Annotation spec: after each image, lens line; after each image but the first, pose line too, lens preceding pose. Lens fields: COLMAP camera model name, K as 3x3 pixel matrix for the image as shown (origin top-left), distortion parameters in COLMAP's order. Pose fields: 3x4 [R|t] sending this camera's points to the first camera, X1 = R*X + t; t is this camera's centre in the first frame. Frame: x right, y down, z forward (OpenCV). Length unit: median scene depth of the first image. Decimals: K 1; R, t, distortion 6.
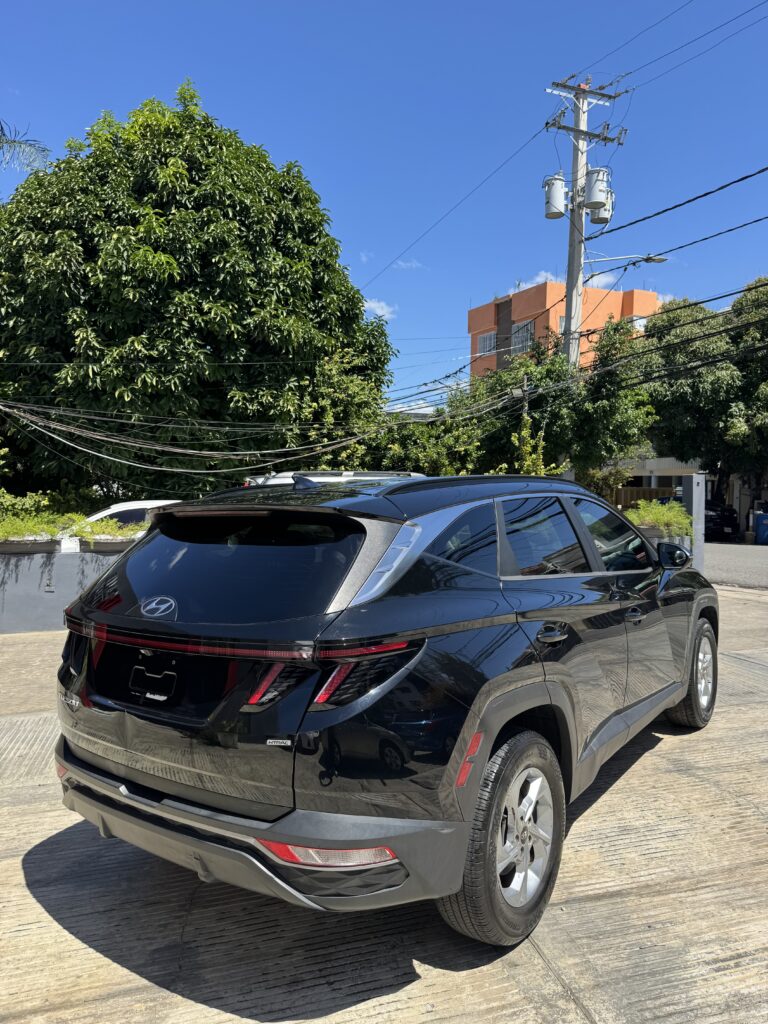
lens RADIAL K [[716.2, 0, 387.4], [0, 716.2, 519.9], [0, 0, 1]] dist [0.038345, -0.045627]
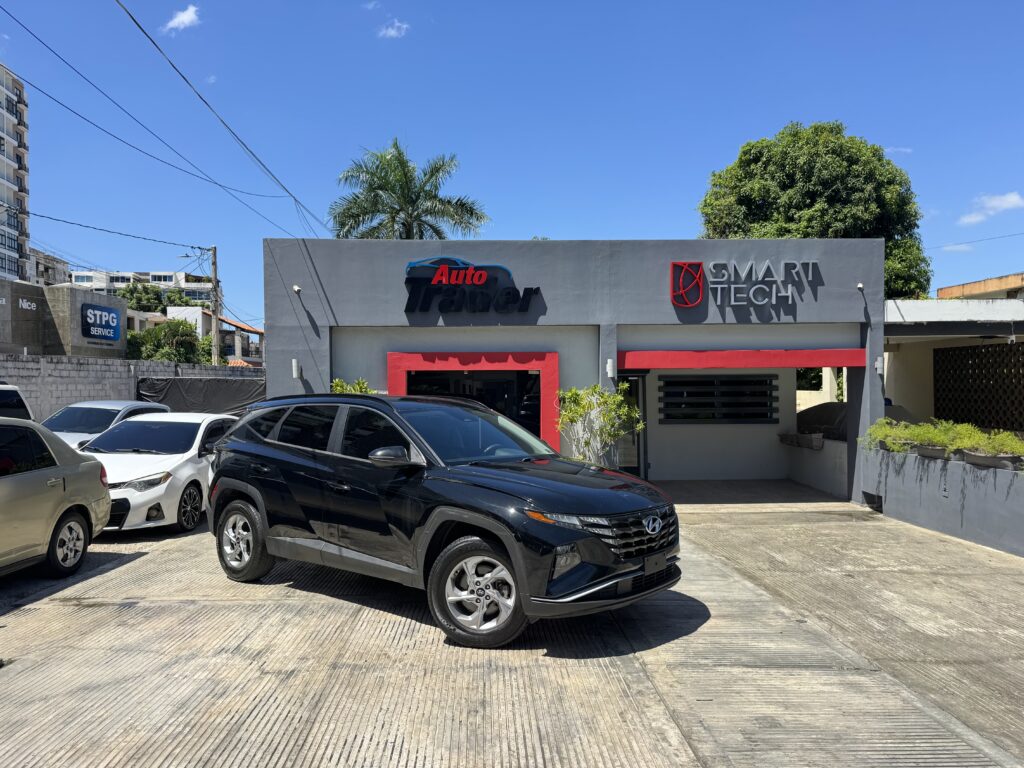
lens RADIAL K [[716.2, 0, 512.7], [0, 716.2, 381.8], [0, 0, 1]] dist [0.038345, -0.045627]
pose [[-0.203172, -0.007225, -0.979117, 0.440189], [-0.050651, 0.998711, 0.003141, -0.024934], [0.977832, 0.050231, -0.203276, 0.372163]]
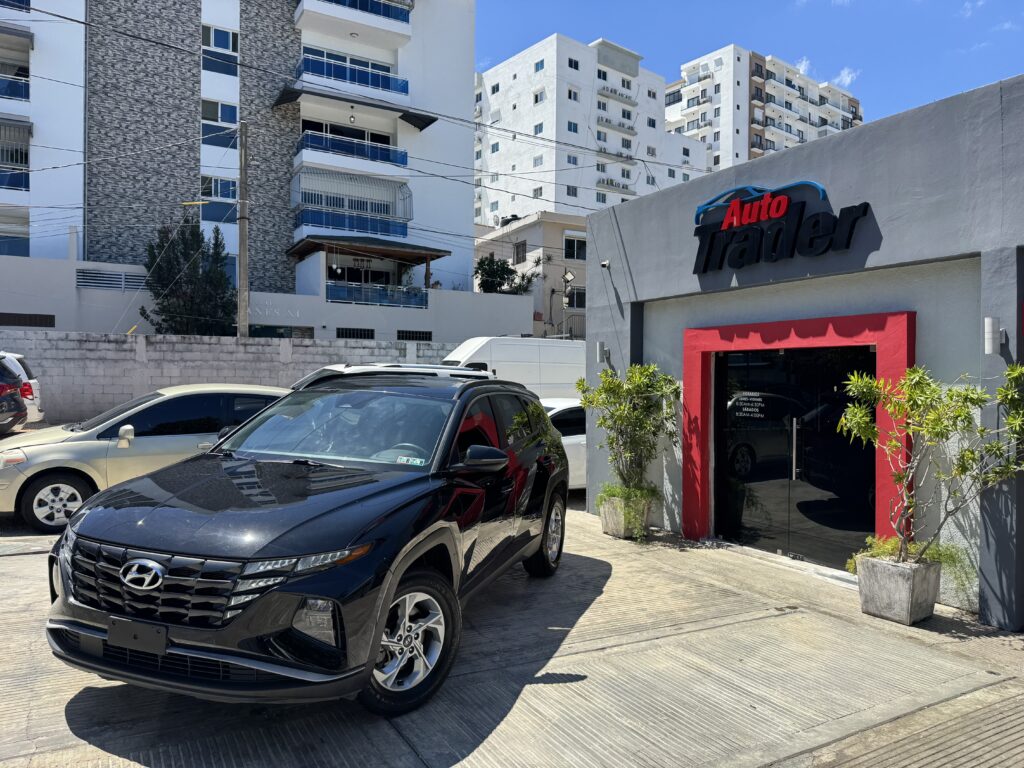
lens RADIAL K [[716.2, 0, 513.7], [0, 716.2, 393.3], [0, 0, 1]] dist [0.038345, -0.045627]
pose [[-0.958252, -0.007549, -0.285826, 0.026538], [-0.029003, 0.997062, 0.070902, -0.031605], [0.284451, 0.076232, -0.955655, 0.619006]]
